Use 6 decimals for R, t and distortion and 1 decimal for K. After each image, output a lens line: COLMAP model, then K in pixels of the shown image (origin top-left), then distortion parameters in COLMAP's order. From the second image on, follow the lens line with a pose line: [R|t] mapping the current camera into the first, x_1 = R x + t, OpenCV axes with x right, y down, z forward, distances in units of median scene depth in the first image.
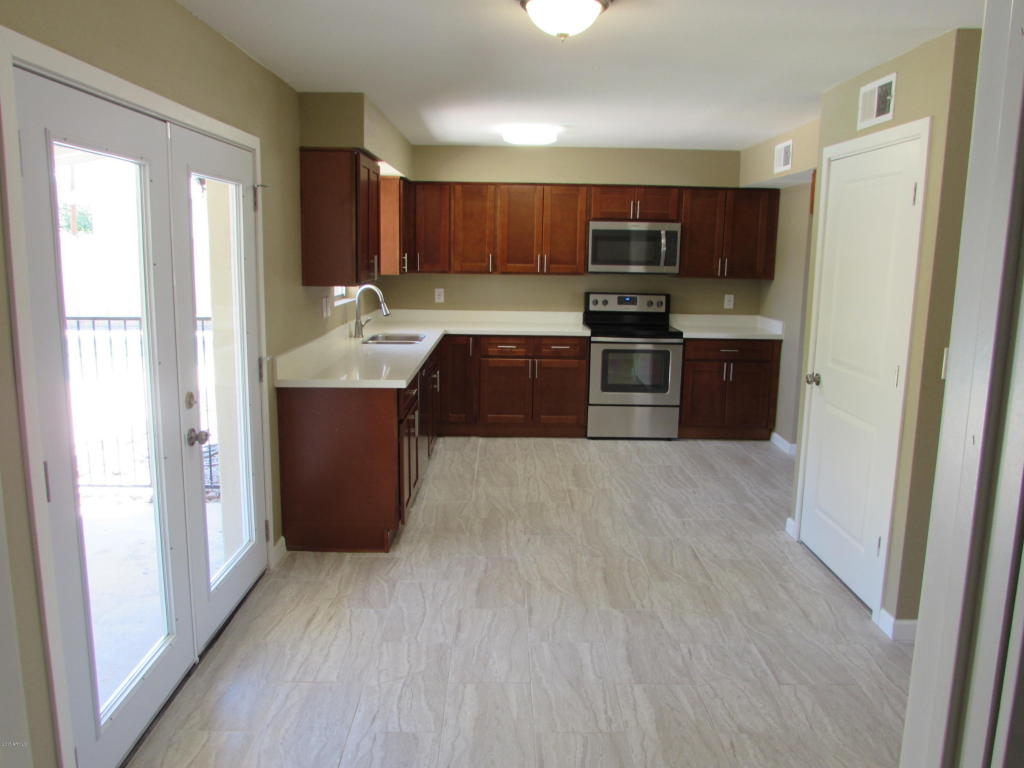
lens RADIAL K [[806.5, 0, 514.6], [0, 806.5, 375.6], [0, 0, 1]] dist [-0.046672, 0.013911]
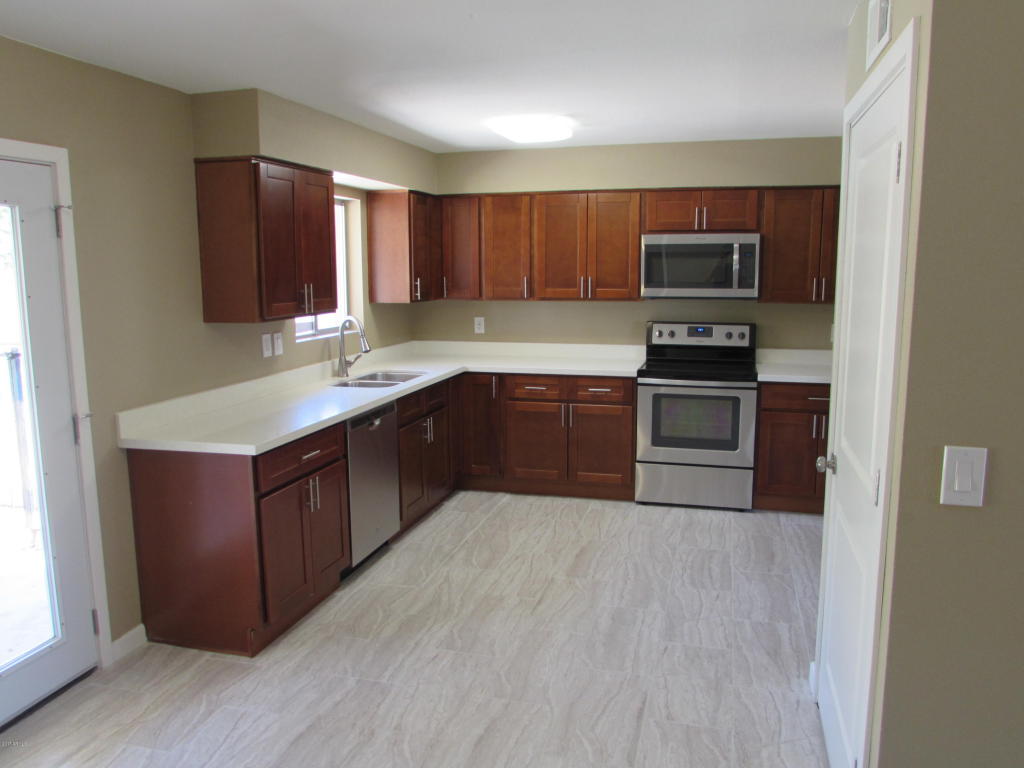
lens RADIAL K [[806.5, 0, 509.5], [0, 806.5, 380.0], [0, 0, 1]] dist [-0.046672, 0.013911]
pose [[0.962366, 0.018690, -0.271115, 0.222277], [-0.022768, 0.999670, -0.011906, -0.038919], [0.270803, 0.017630, 0.962473, 0.222343]]
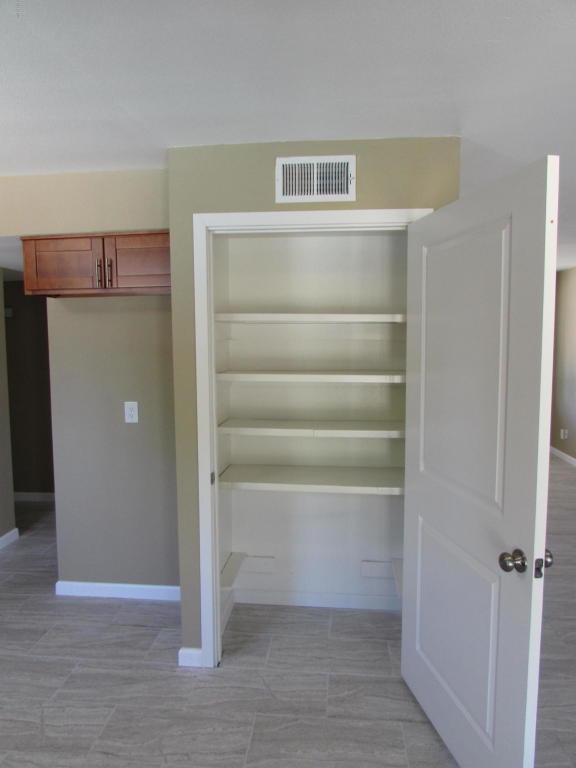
lens RADIAL K [[557.9, 0, 290.1], [0, 557.9, 380.7], [0, 0, 1]] dist [-0.004858, -0.002411]
pose [[0.117396, -0.125441, 0.985131, -0.153474], [0.173847, 0.979268, 0.103977, -0.115085], [-0.977750, 0.159056, 0.136770, 0.618554]]
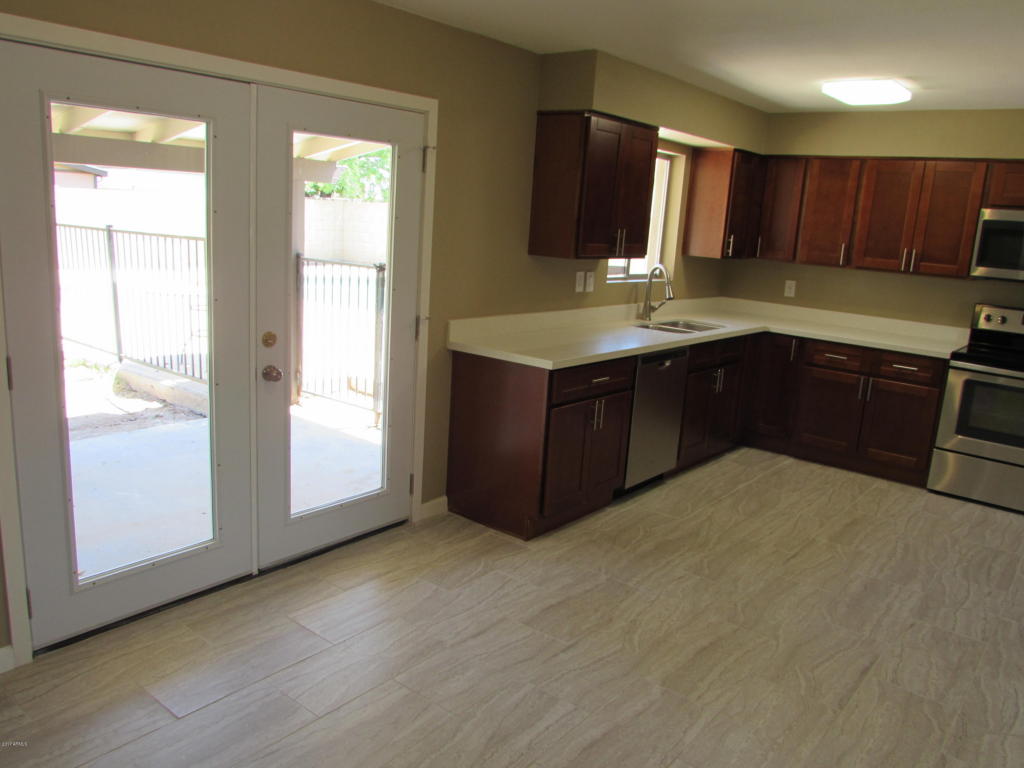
lens RADIAL K [[806.5, 0, 504.7], [0, 806.5, 376.3], [0, 0, 1]] dist [-0.046672, 0.013911]
pose [[0.770403, 0.164420, -0.615991, 0.276015], [-0.154785, 0.985503, 0.069465, -0.023538], [0.618483, 0.041830, 0.784684, 0.176425]]
